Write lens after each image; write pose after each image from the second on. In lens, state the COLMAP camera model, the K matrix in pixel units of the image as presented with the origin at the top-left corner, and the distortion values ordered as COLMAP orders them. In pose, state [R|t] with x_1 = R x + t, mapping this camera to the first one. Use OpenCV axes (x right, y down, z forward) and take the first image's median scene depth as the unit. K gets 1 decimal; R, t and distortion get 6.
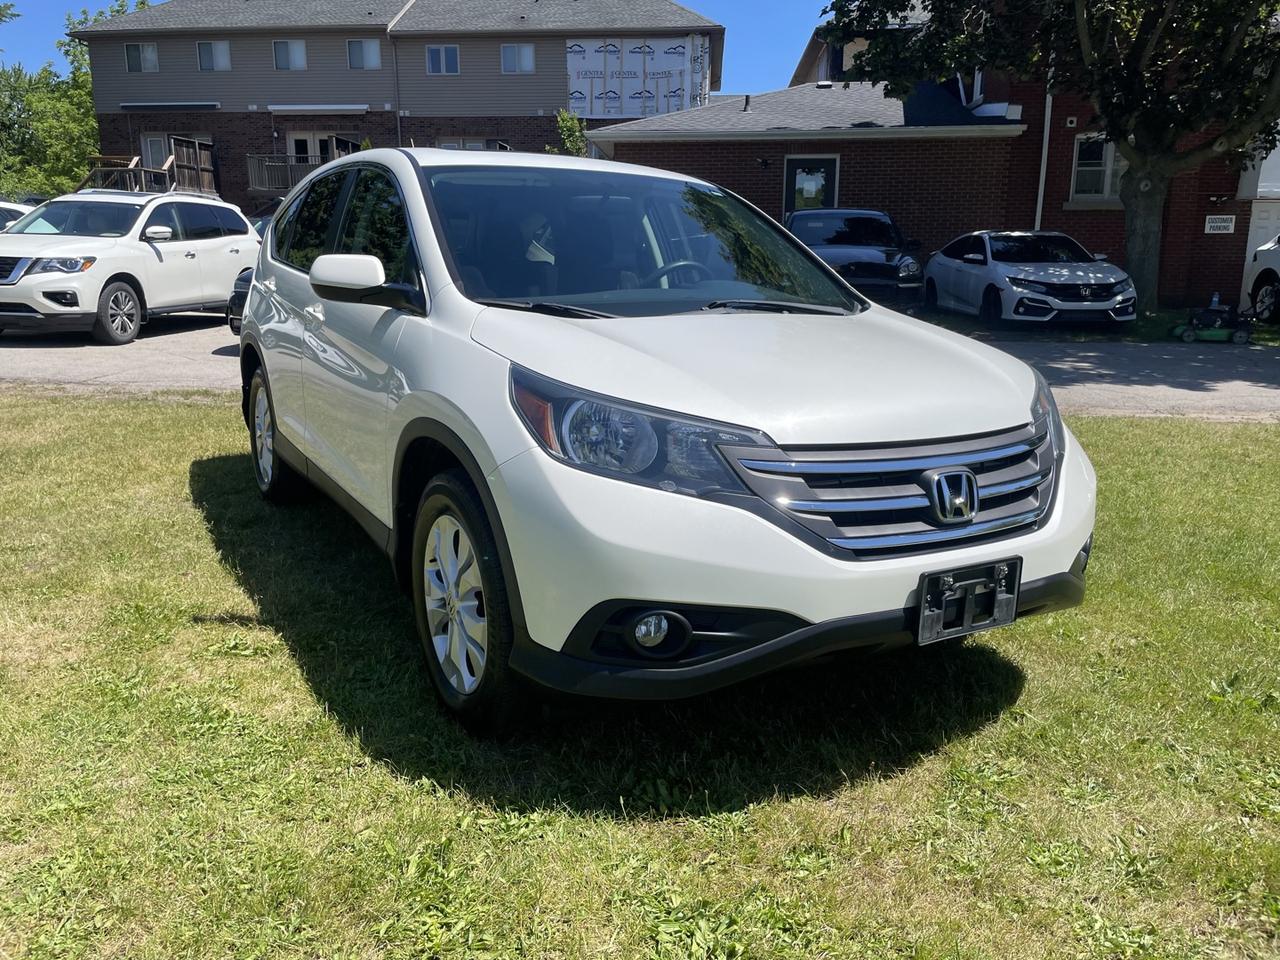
lens RADIAL K [[998.5, 0, 634.8], [0, 998.5, 479.3], [0, 0, 1]] dist [0.100205, -0.127306]
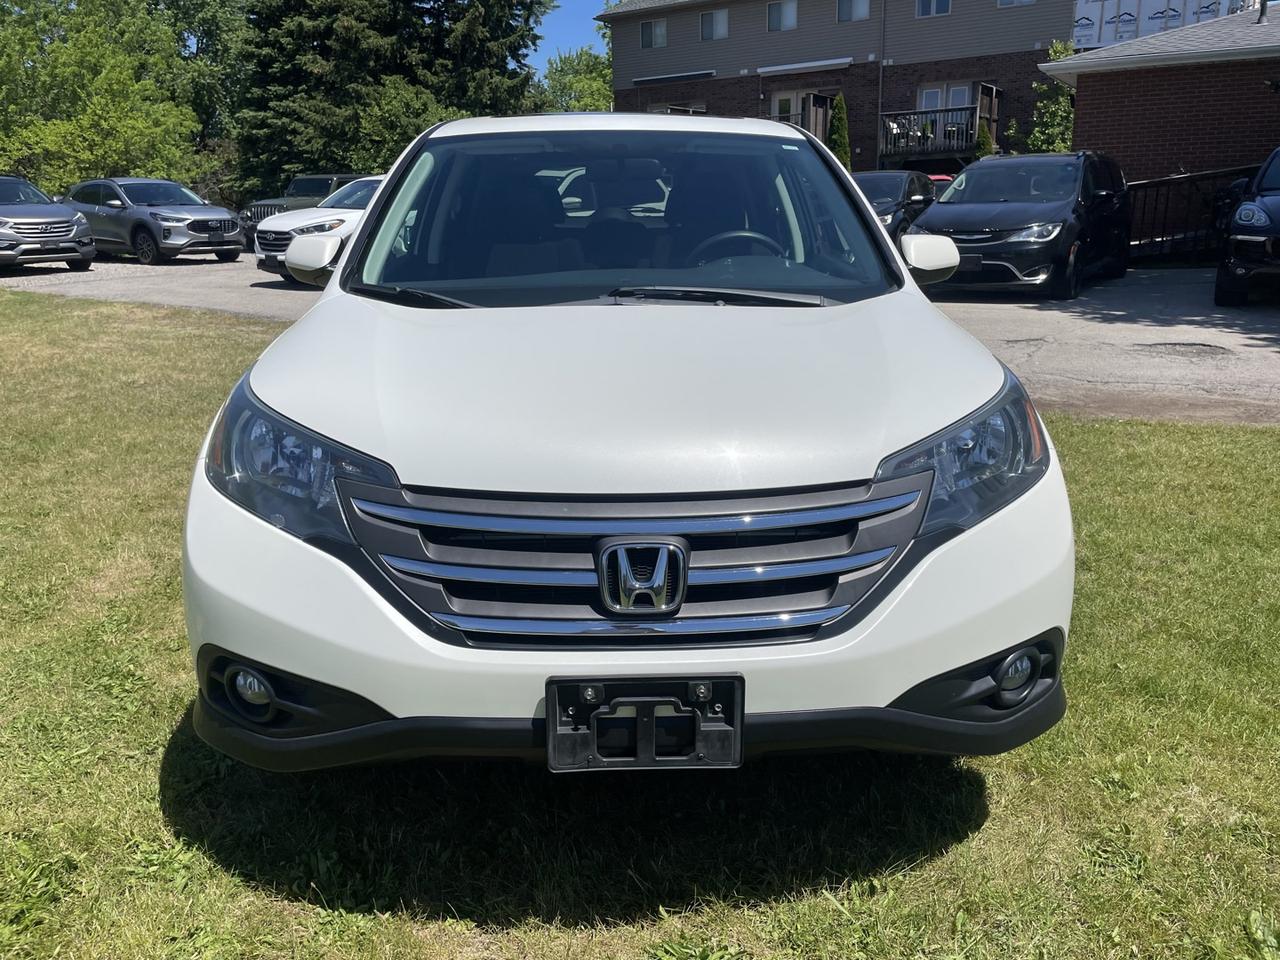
lens RADIAL K [[998.5, 0, 634.8], [0, 998.5, 479.3], [0, 0, 1]] dist [0.100205, -0.127306]
pose [[0.883146, 0.100238, -0.458264, 0.571376], [-0.080832, 0.994809, 0.061824, -0.087615], [0.462082, -0.017558, 0.886663, 0.327342]]
